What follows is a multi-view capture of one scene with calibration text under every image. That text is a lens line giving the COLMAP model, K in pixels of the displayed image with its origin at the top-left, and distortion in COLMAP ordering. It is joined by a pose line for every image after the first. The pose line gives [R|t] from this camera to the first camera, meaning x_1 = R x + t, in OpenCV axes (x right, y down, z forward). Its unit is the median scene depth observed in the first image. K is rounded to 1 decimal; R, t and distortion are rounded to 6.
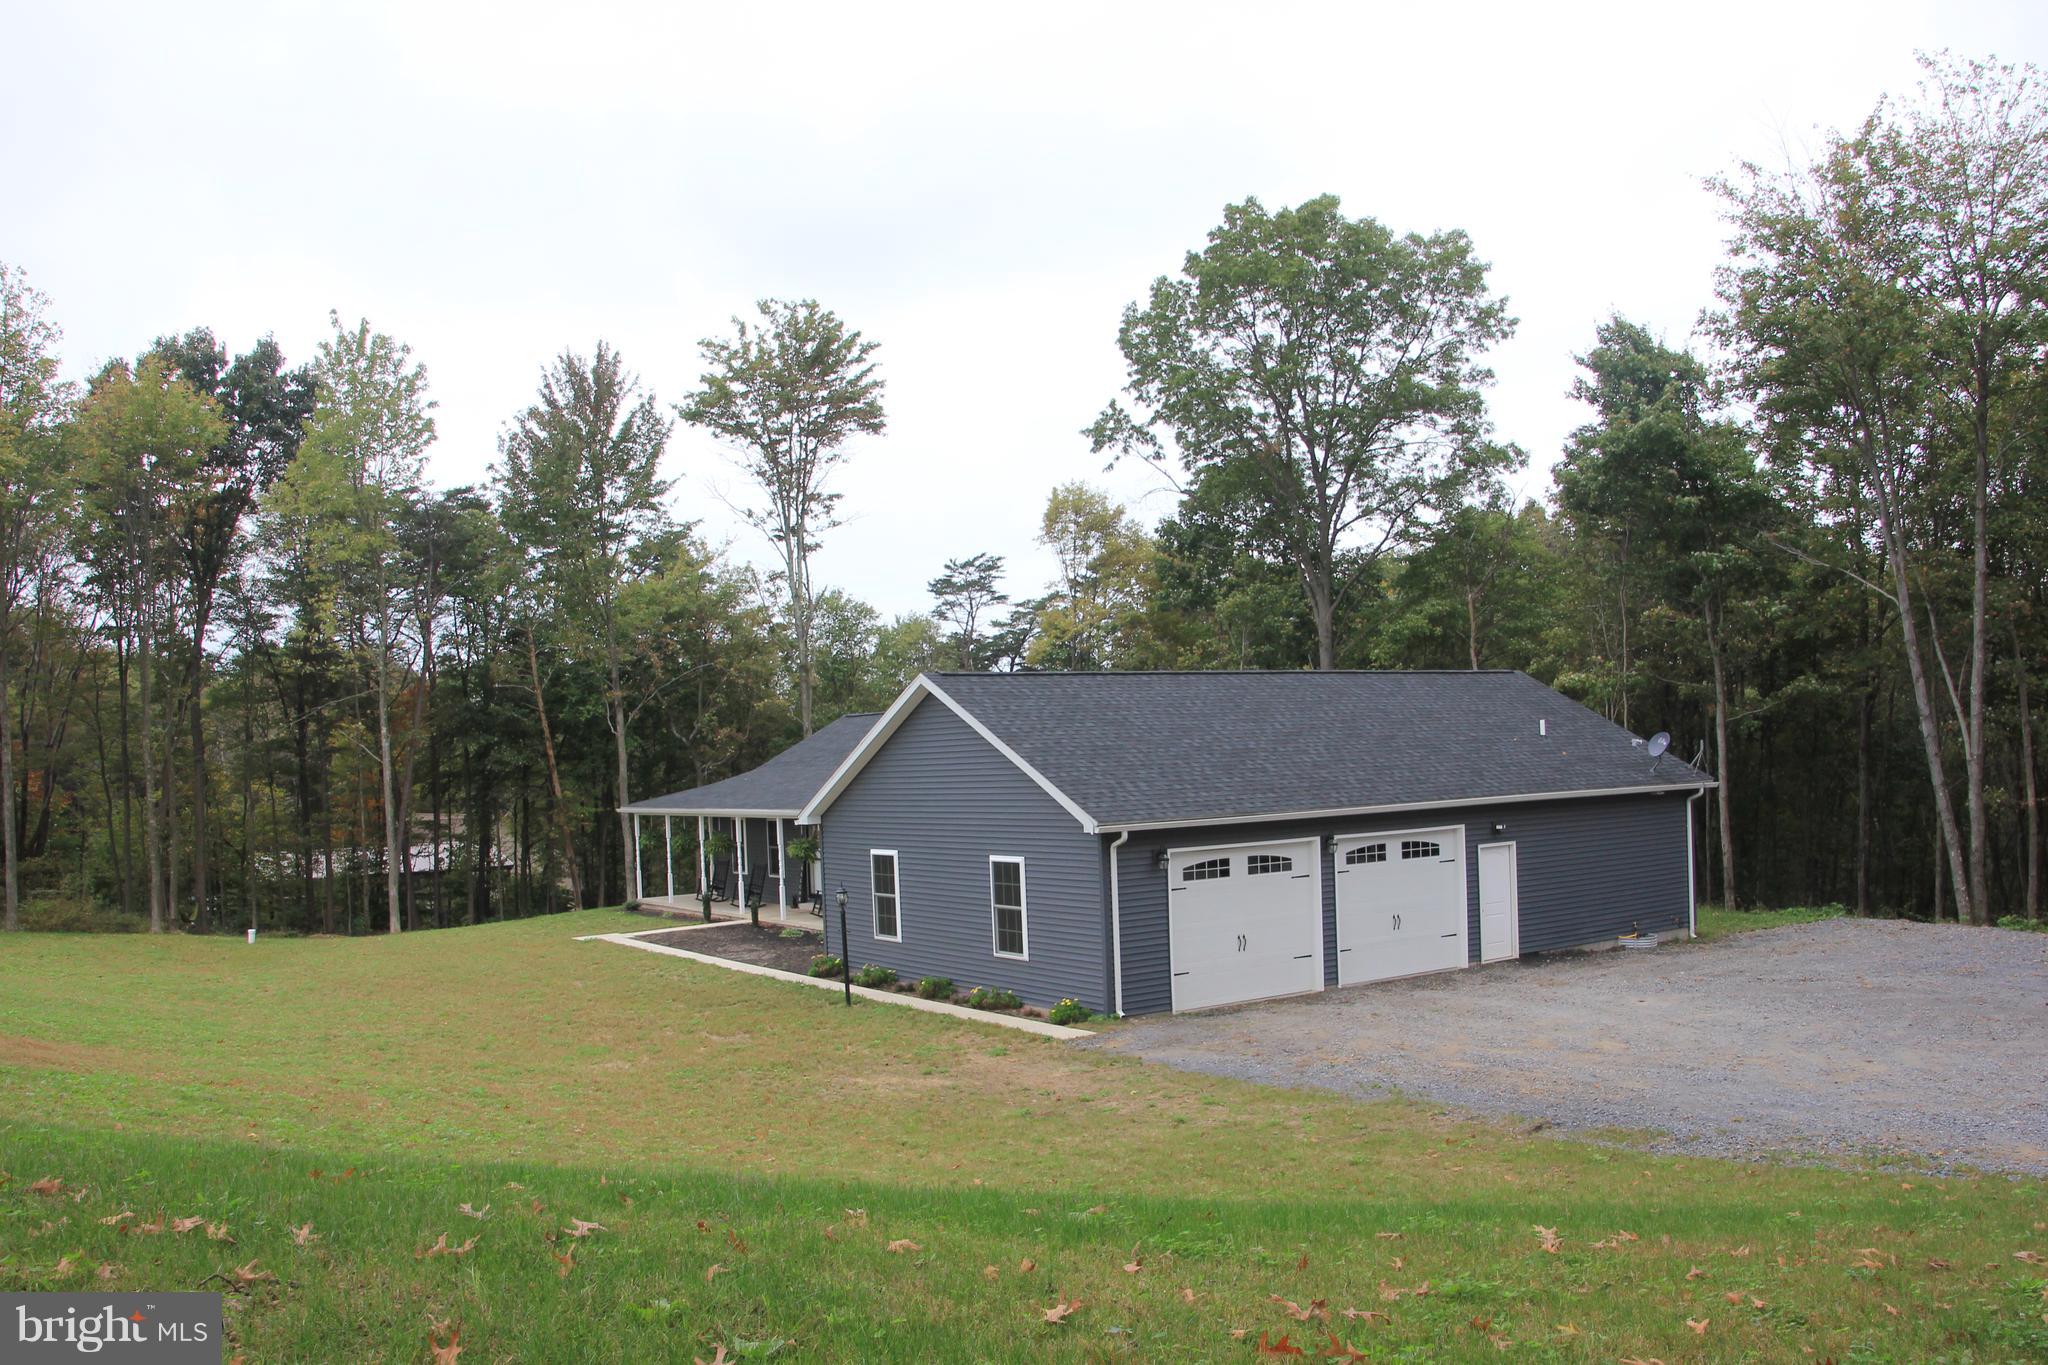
lens RADIAL K [[1704.8, 0, 1018.4], [0, 1704.8, 745.6], [0, 0, 1]] dist [-0.169068, 0.098762]
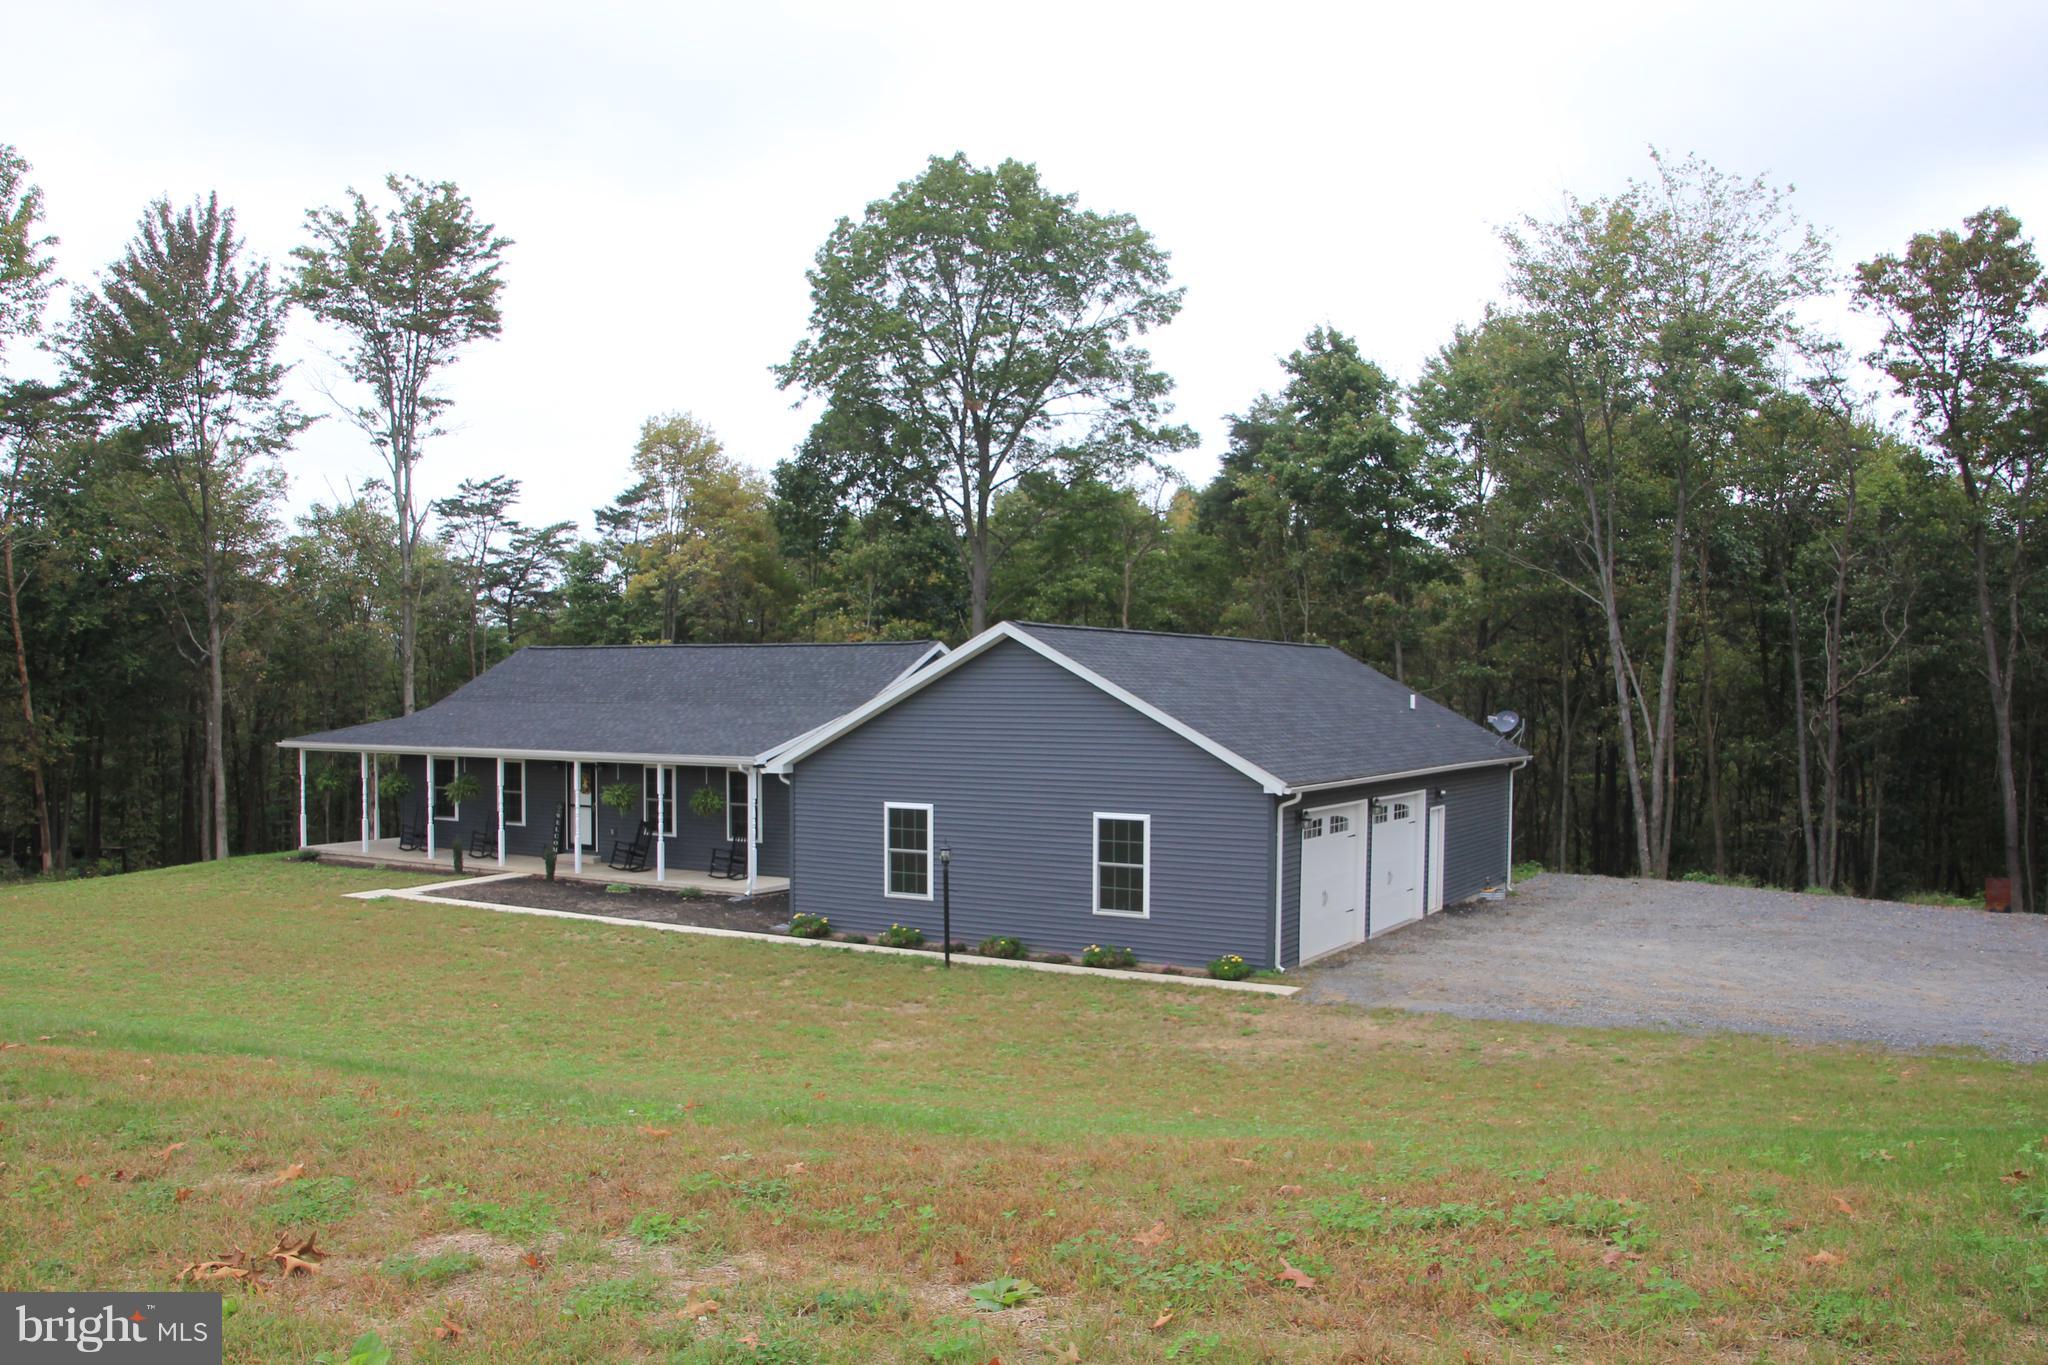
lens RADIAL K [[1704.8, 0, 1018.4], [0, 1704.8, 745.6], [0, 0, 1]] dist [-0.169068, 0.098762]
pose [[0.894655, 0.030232, 0.445733, -0.265315], [-0.044749, 0.998754, 0.022076, 0.003221], [-0.444510, -0.039696, 0.894894, 0.073727]]
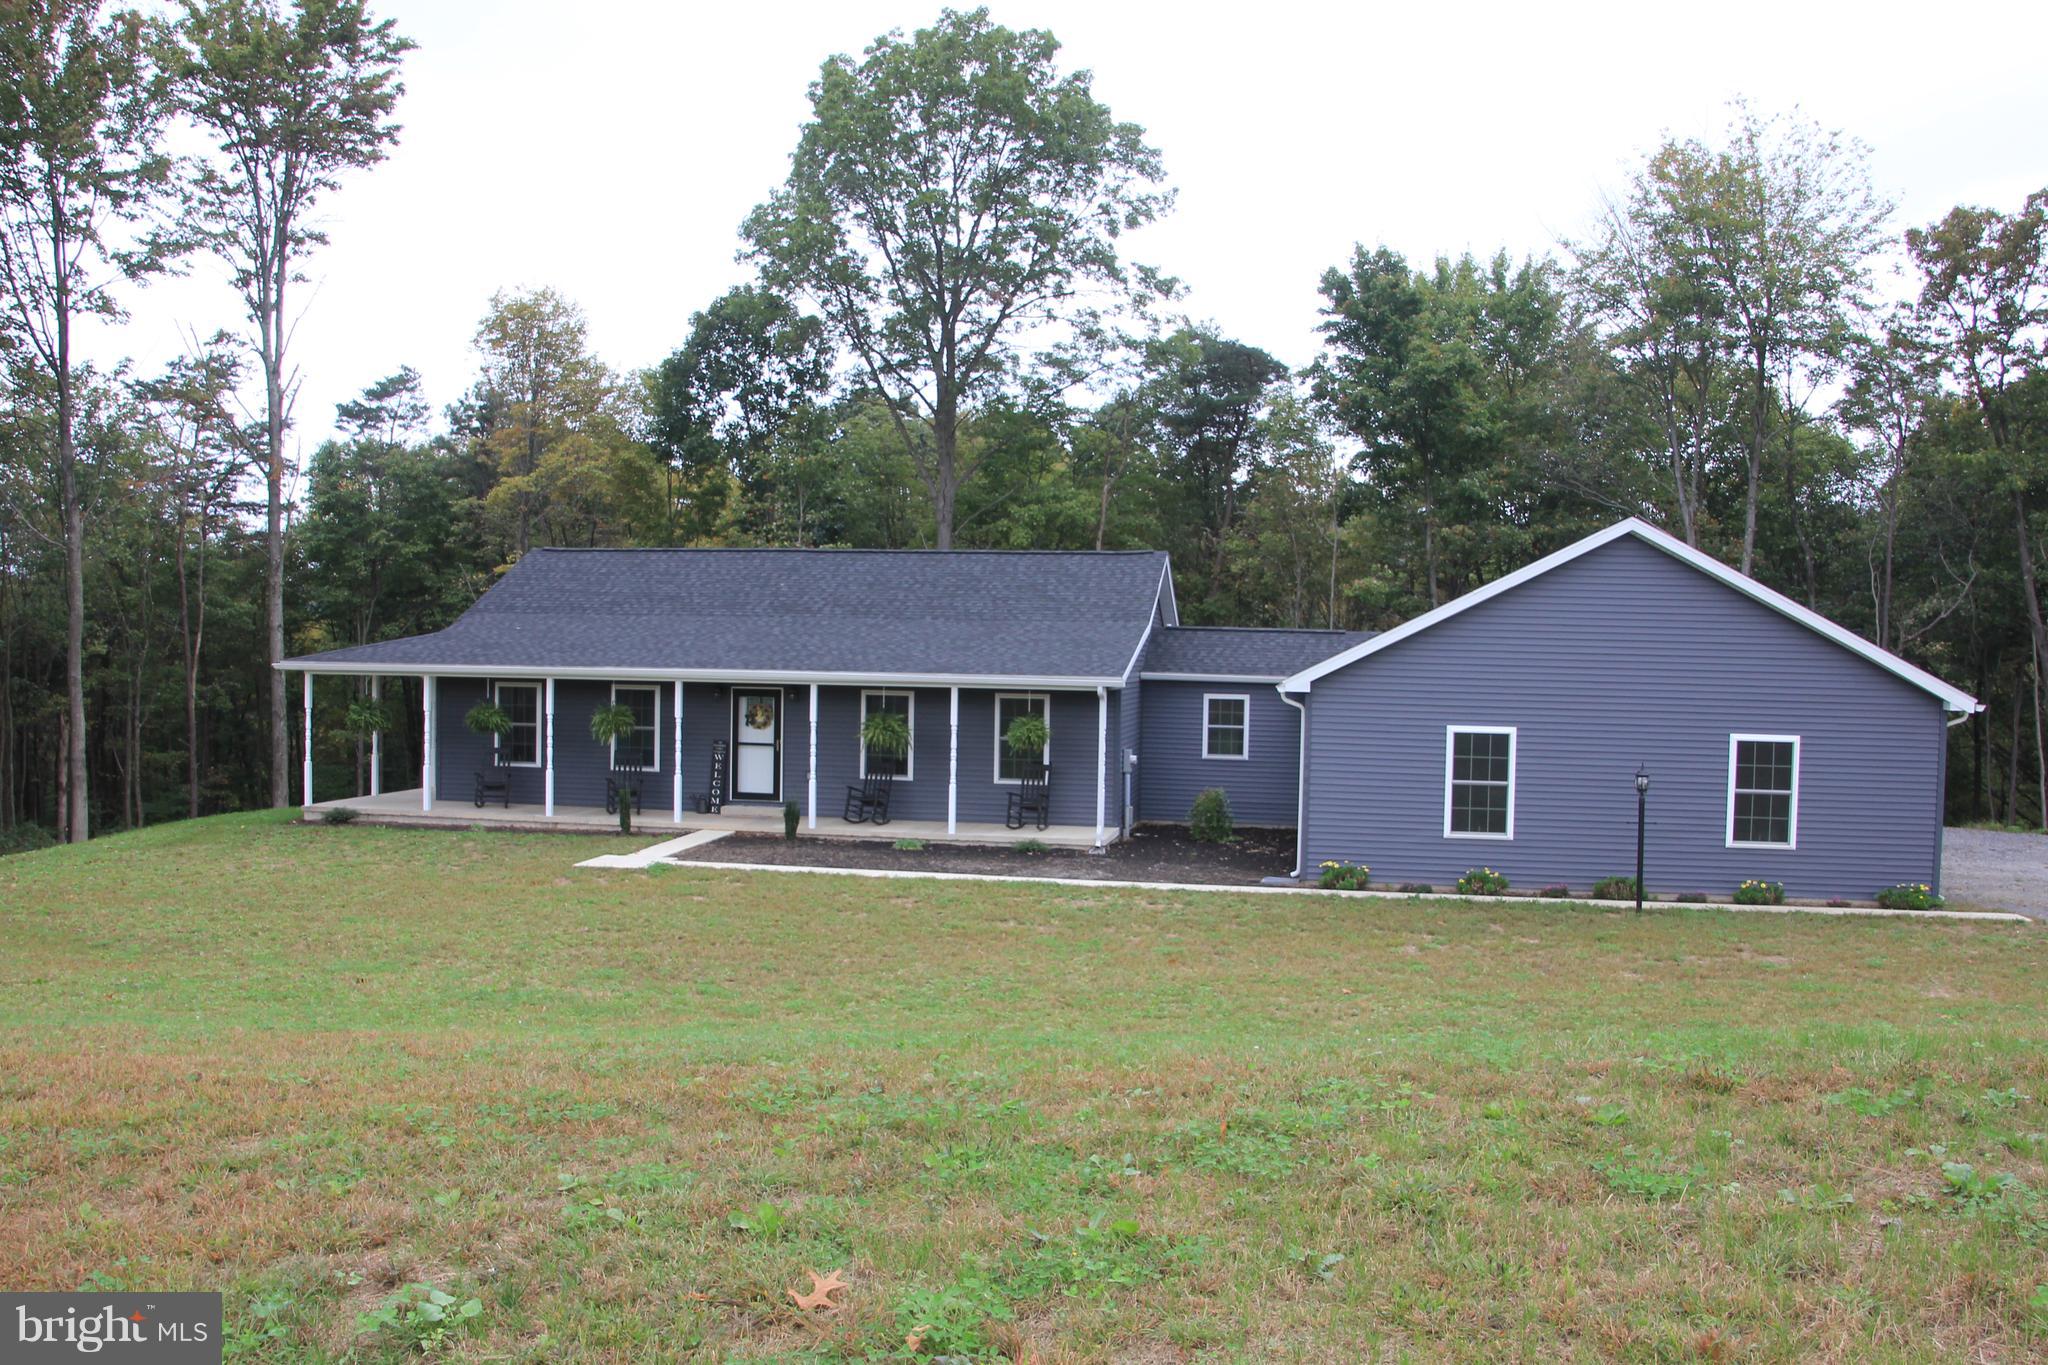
lens RADIAL K [[1704.8, 0, 1018.4], [0, 1704.8, 745.6], [0, 0, 1]] dist [-0.169068, 0.098762]
pose [[0.678703, 0.017827, 0.734197, -0.481120], [-0.053379, 0.998259, 0.025106, 0.036650], [-0.732471, -0.056231, 0.678473, 0.366380]]
